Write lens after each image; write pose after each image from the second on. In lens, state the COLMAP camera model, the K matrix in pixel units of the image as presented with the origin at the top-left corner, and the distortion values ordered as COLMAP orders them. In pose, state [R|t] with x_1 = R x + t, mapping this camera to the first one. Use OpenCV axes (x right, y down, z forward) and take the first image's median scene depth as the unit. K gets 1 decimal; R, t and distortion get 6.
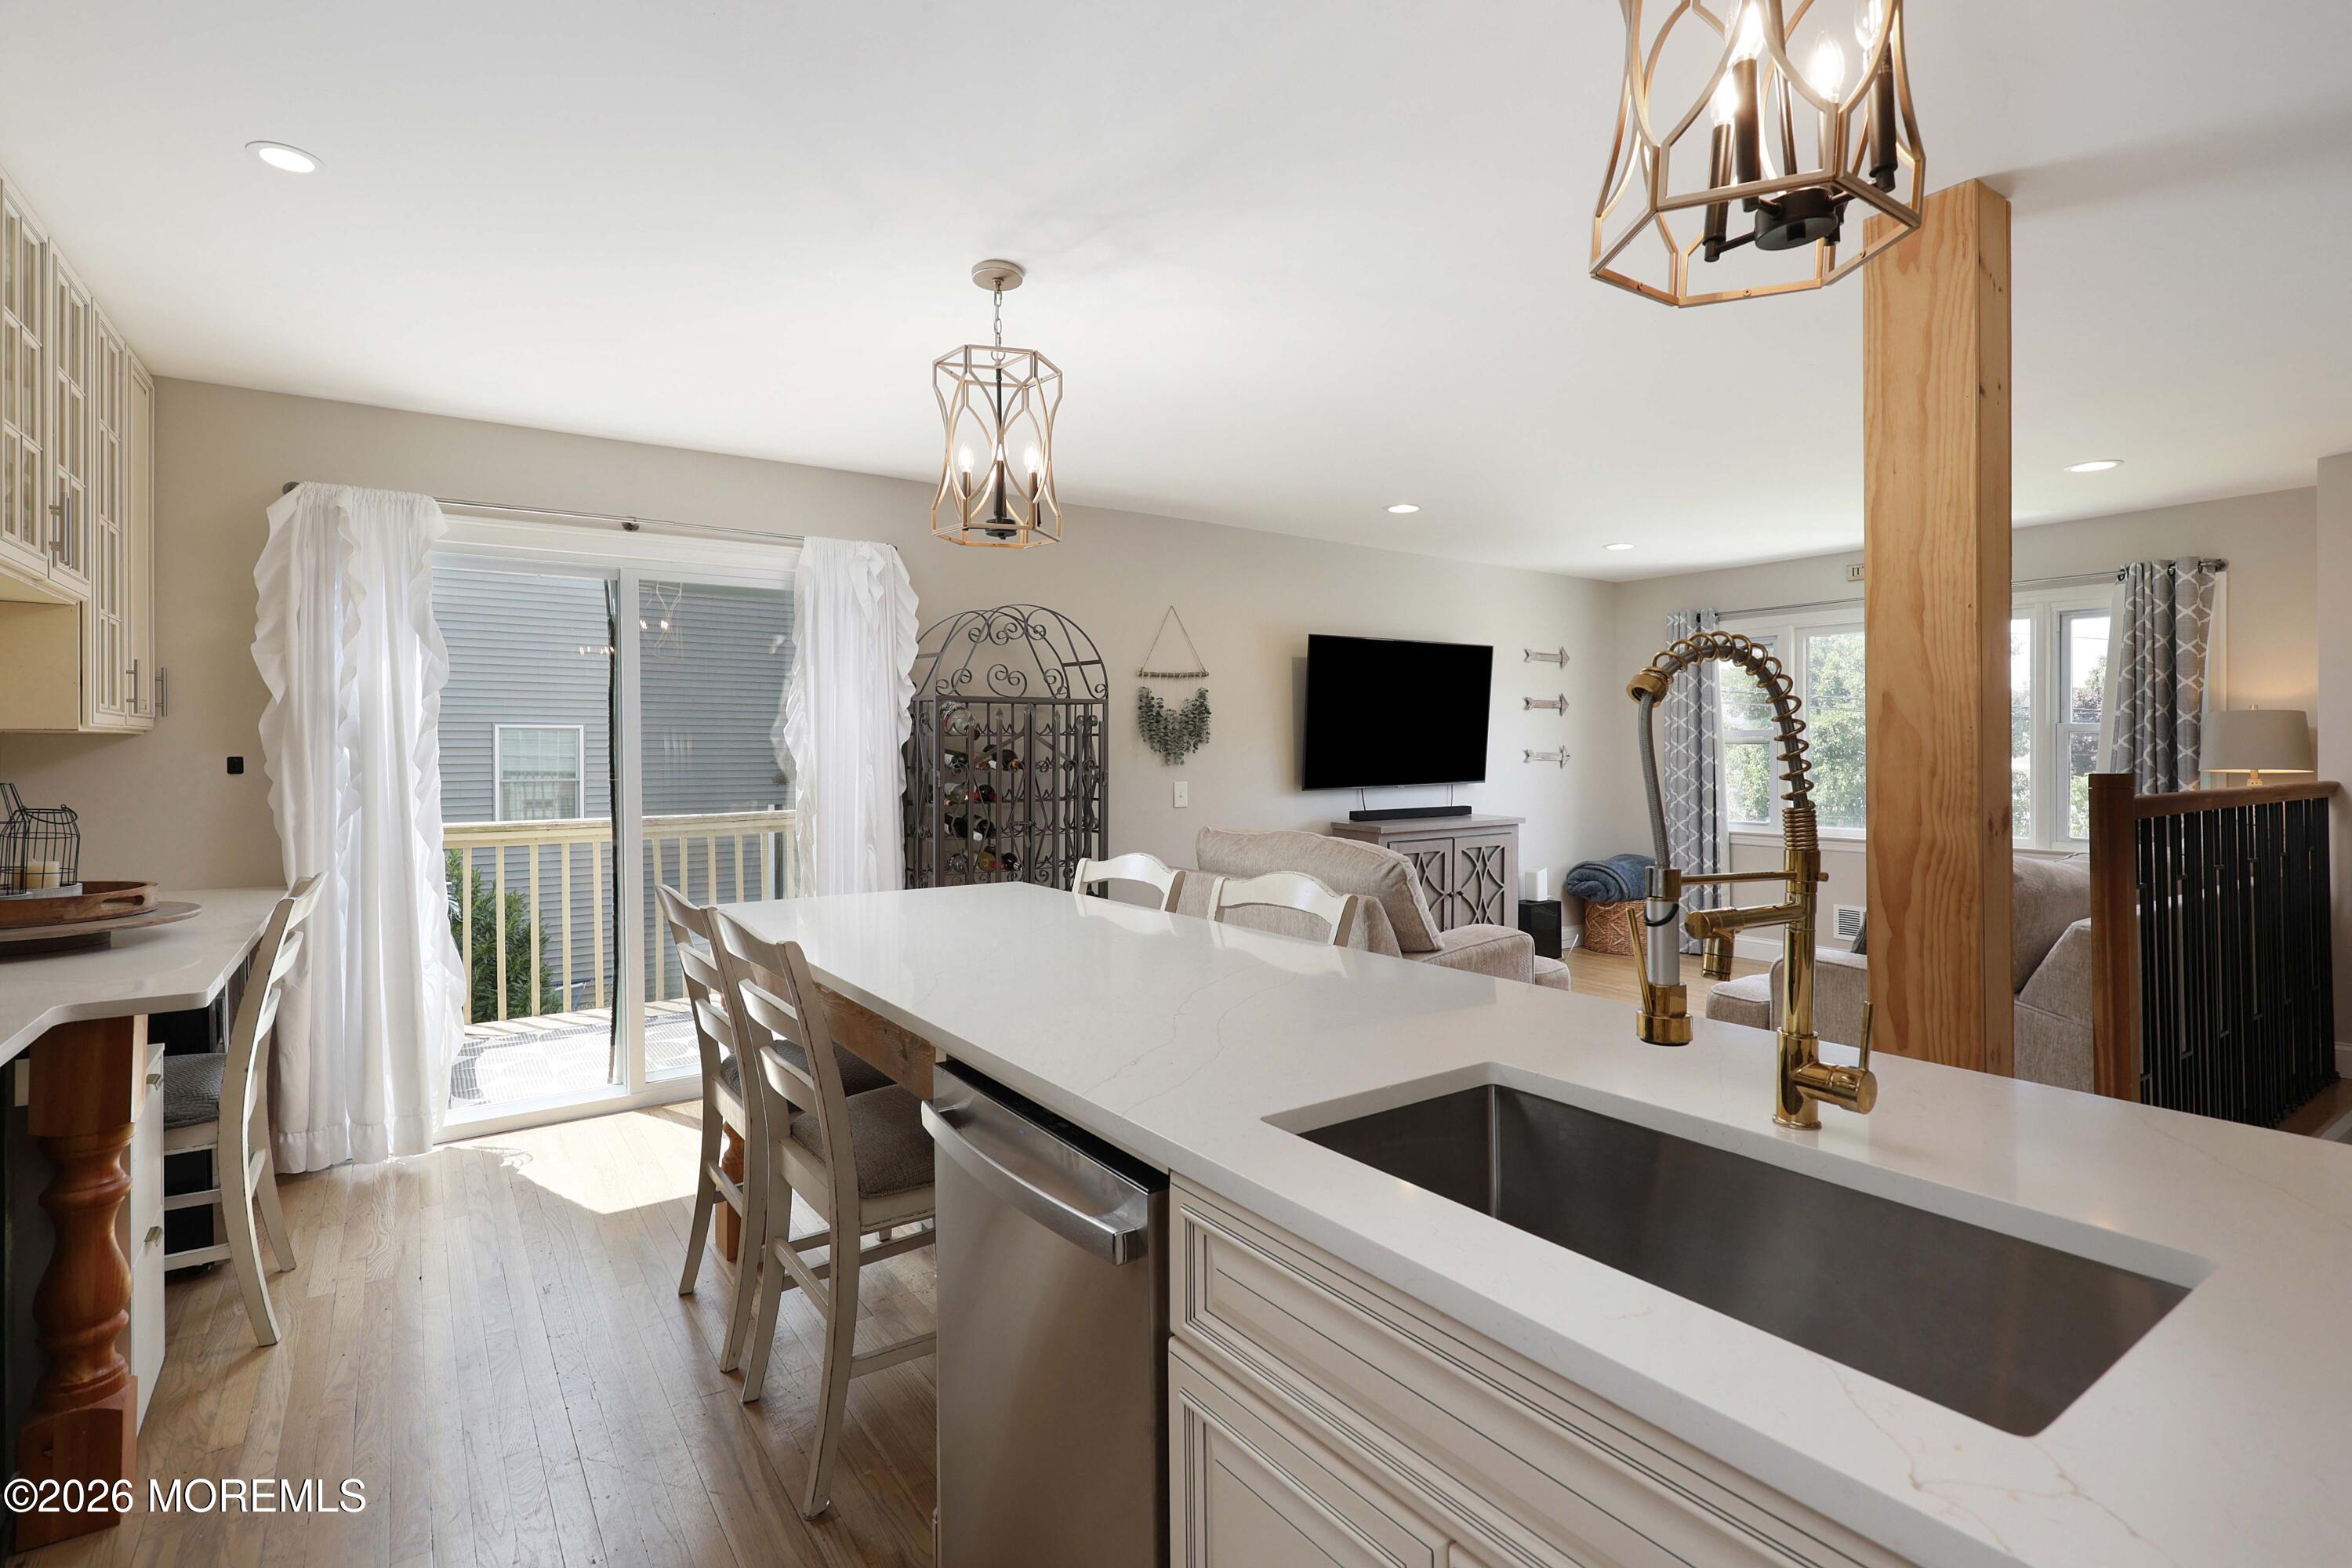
lens RADIAL K [[1161.9, 0, 1142.4], [0, 1161.9, 749.2], [0, 0, 1]] dist [-0.001949, -0.001225]
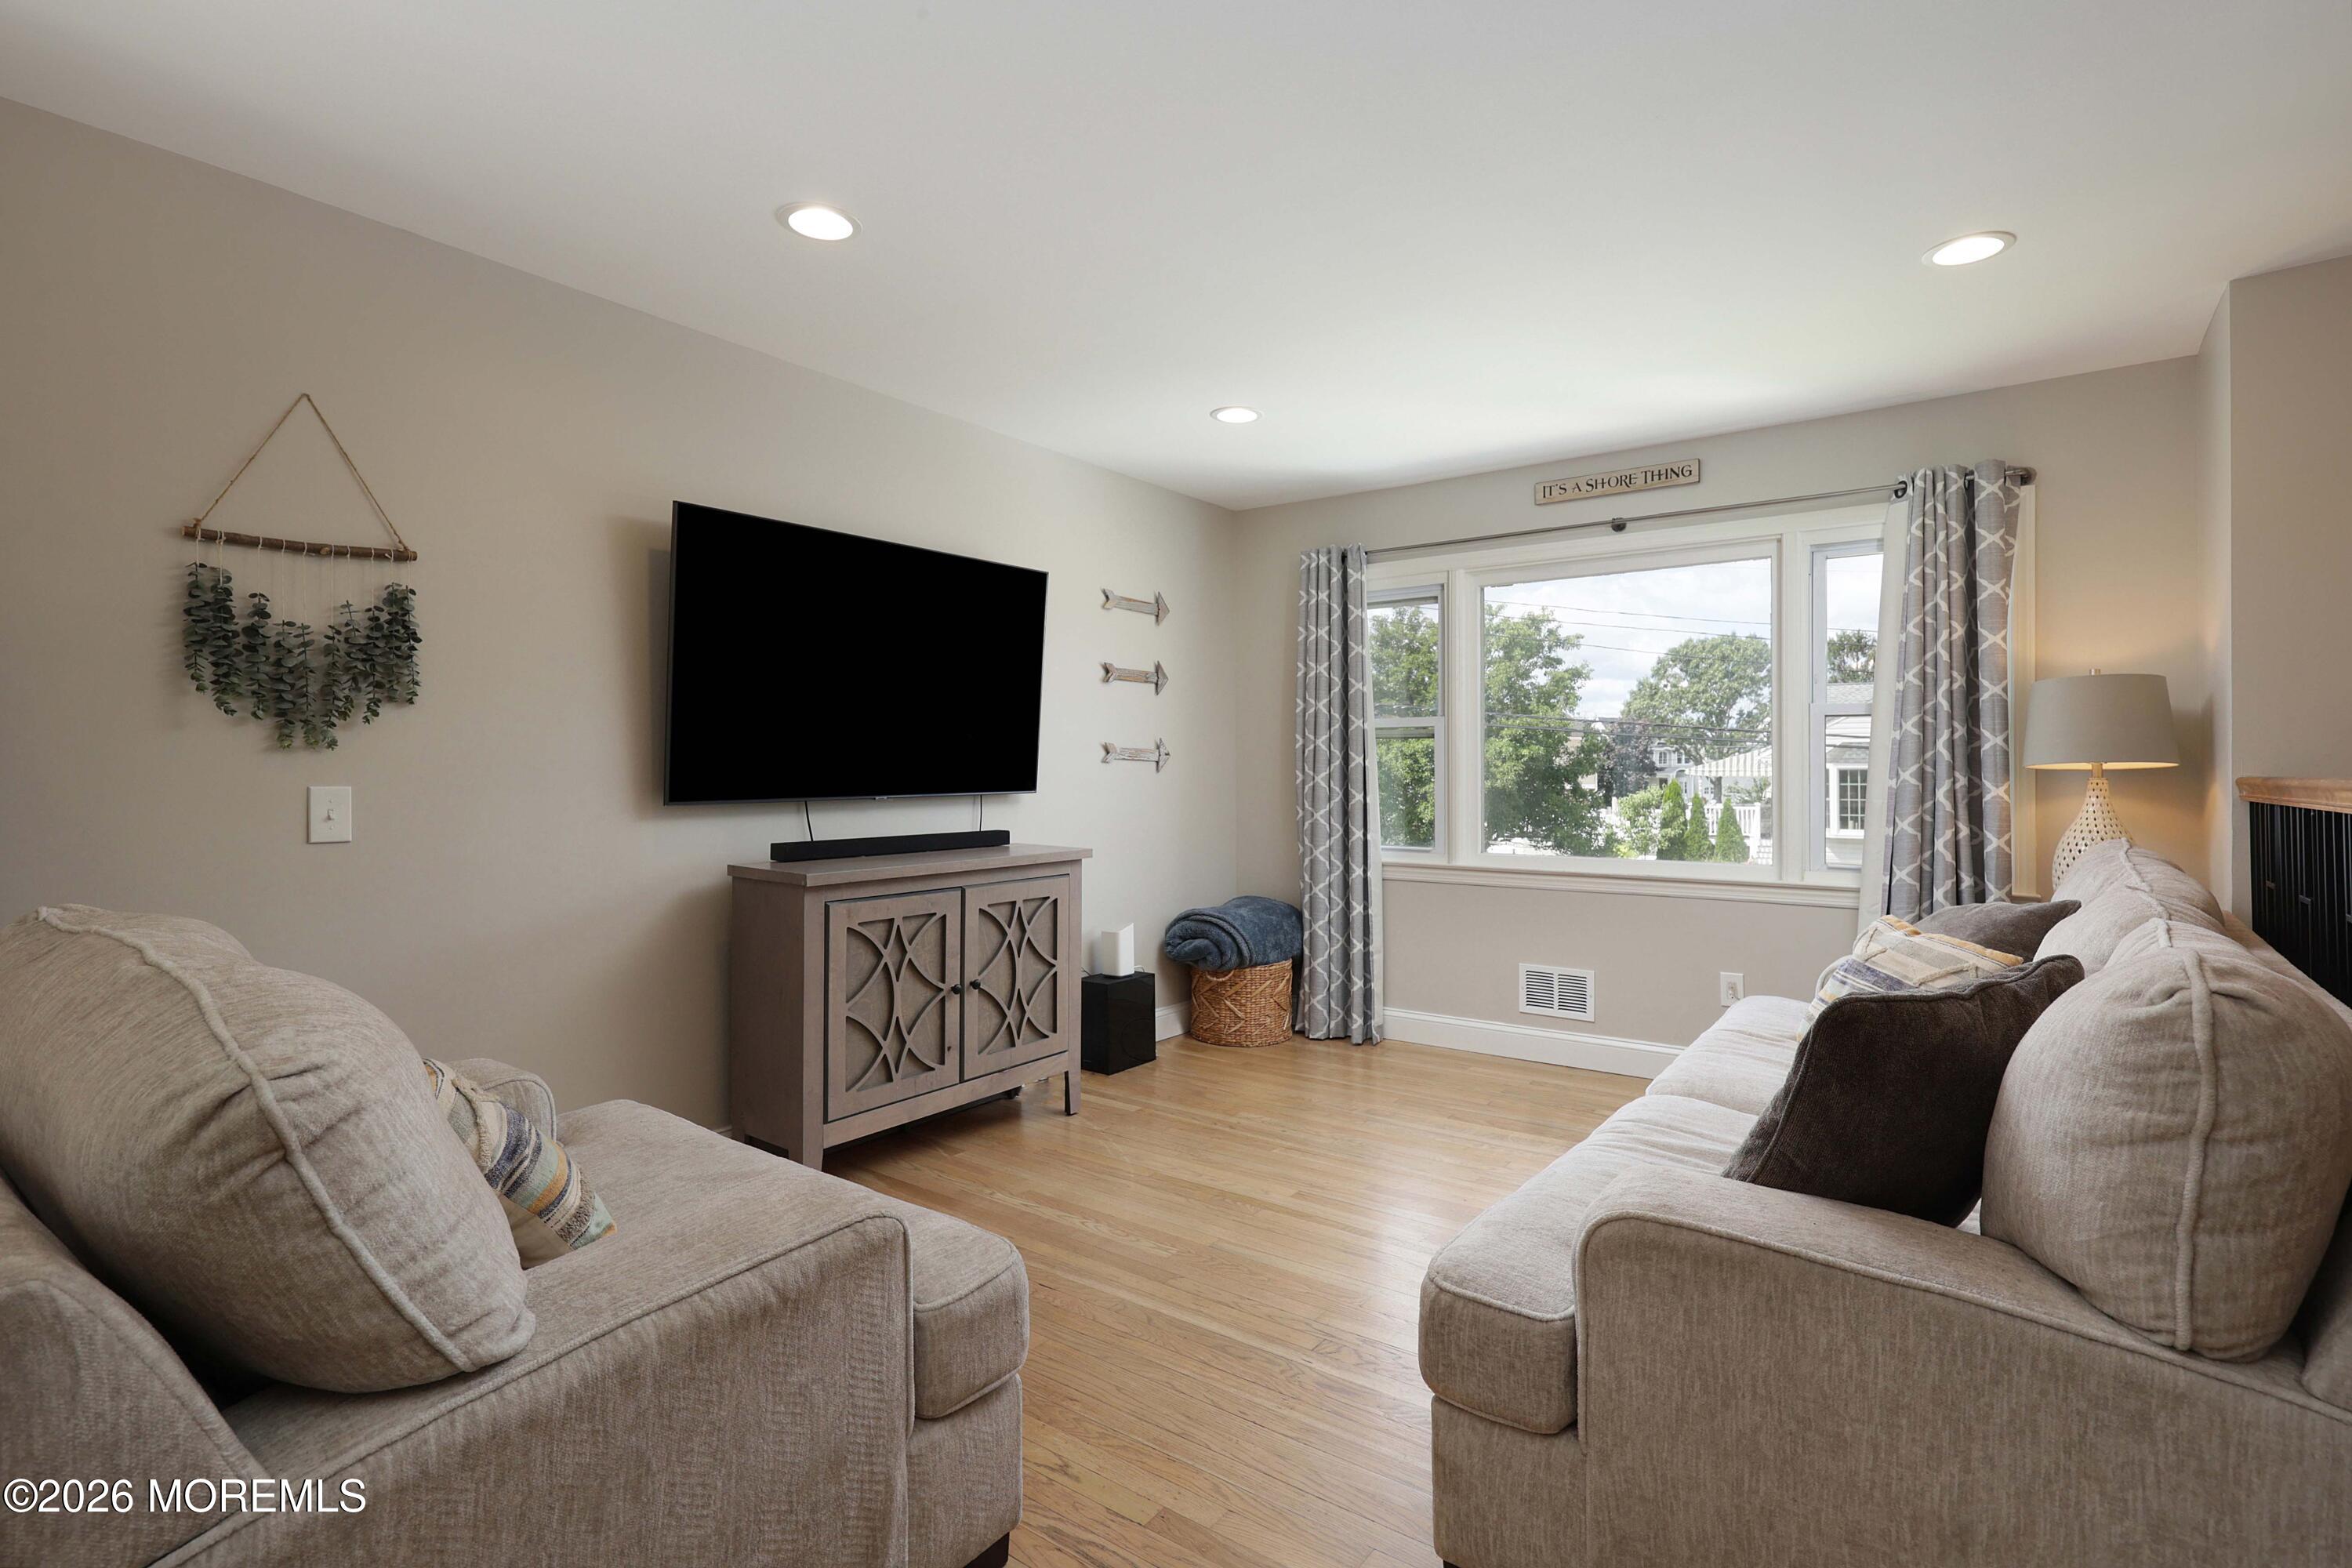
lens RADIAL K [[1161.9, 0, 1173.9], [0, 1161.9, 763.5], [0, 0, 1]] dist [-0.001949, -0.001225]
pose [[0.946696, 0.005232, 0.322085, 0.181209], [-0.002447, 0.999956, -0.009052, 0.020490], [-0.322118, 0.007781, 0.946667, 0.426973]]
